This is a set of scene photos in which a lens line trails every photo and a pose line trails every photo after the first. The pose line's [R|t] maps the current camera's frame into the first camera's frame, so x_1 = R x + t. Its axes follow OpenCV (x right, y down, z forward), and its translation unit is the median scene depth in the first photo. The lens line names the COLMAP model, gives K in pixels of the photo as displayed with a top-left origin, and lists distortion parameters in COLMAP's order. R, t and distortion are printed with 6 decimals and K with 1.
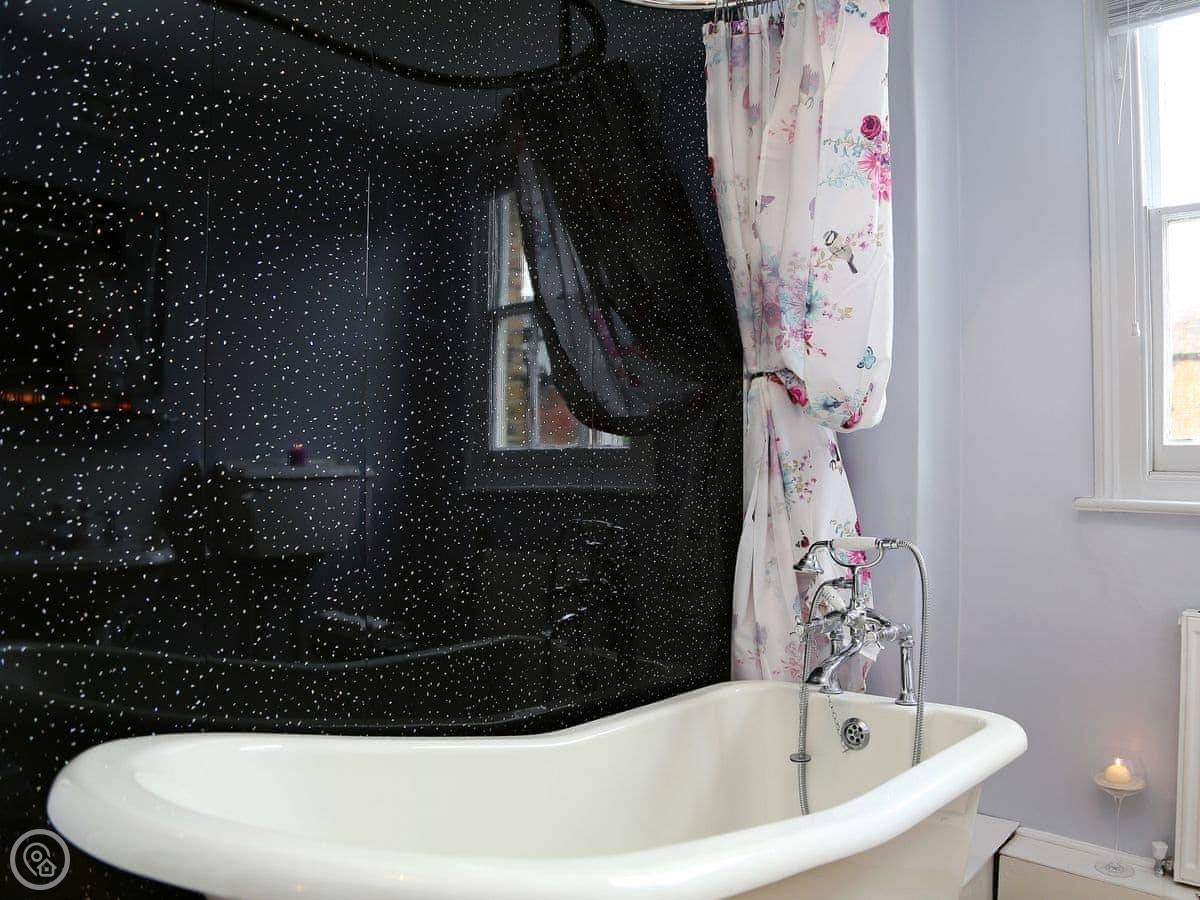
lens RADIAL K [[938.7, 0, 604.1], [0, 938.7, 451.0], [0, 0, 1]] dist [-0.102871, 0.026702]
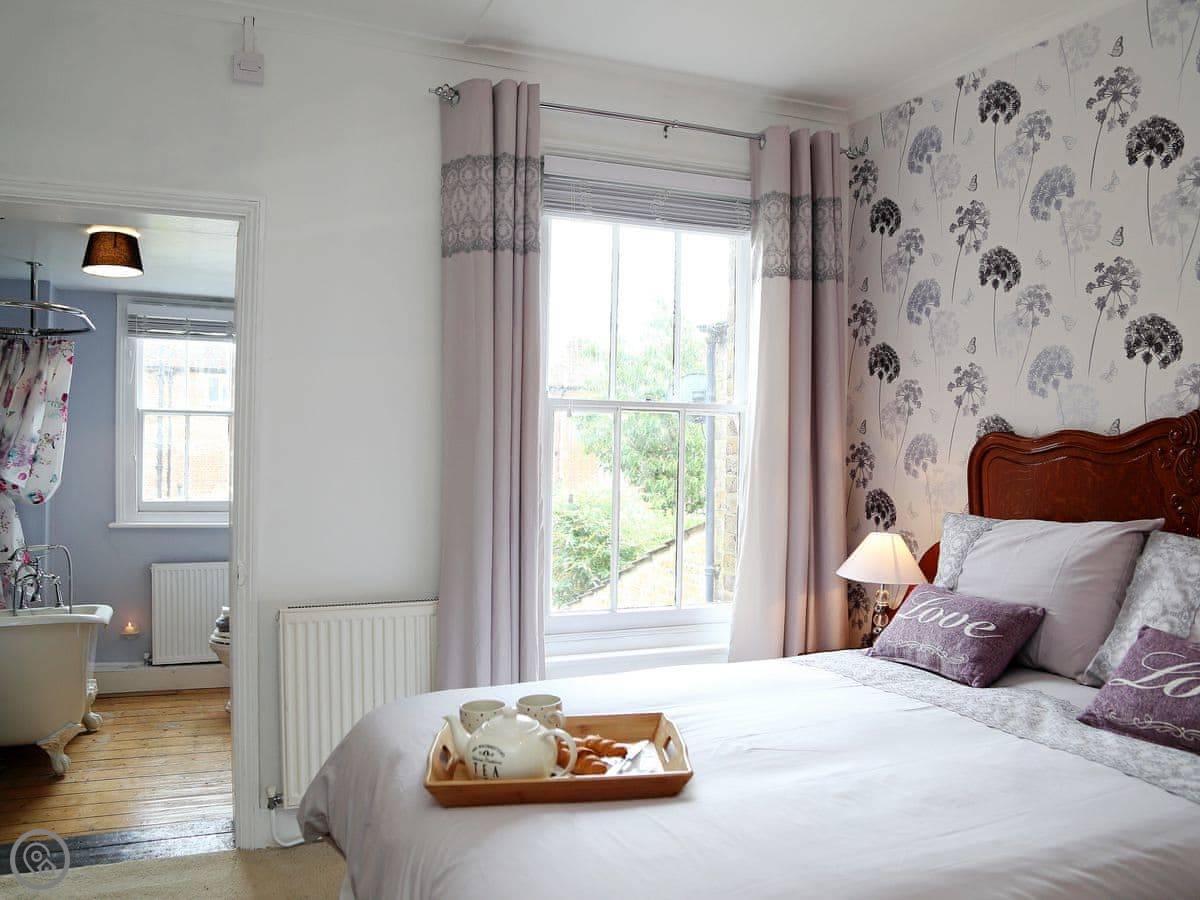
lens RADIAL K [[938.7, 0, 604.1], [0, 938.7, 482.2], [0, 0, 1]] dist [-0.102871, 0.026702]
pose [[0.423135, -0.014688, 0.905947, -1.315058], [-0.028374, 0.999163, 0.029452, -0.195532], [-0.905622, -0.038167, 0.422364, -1.433012]]
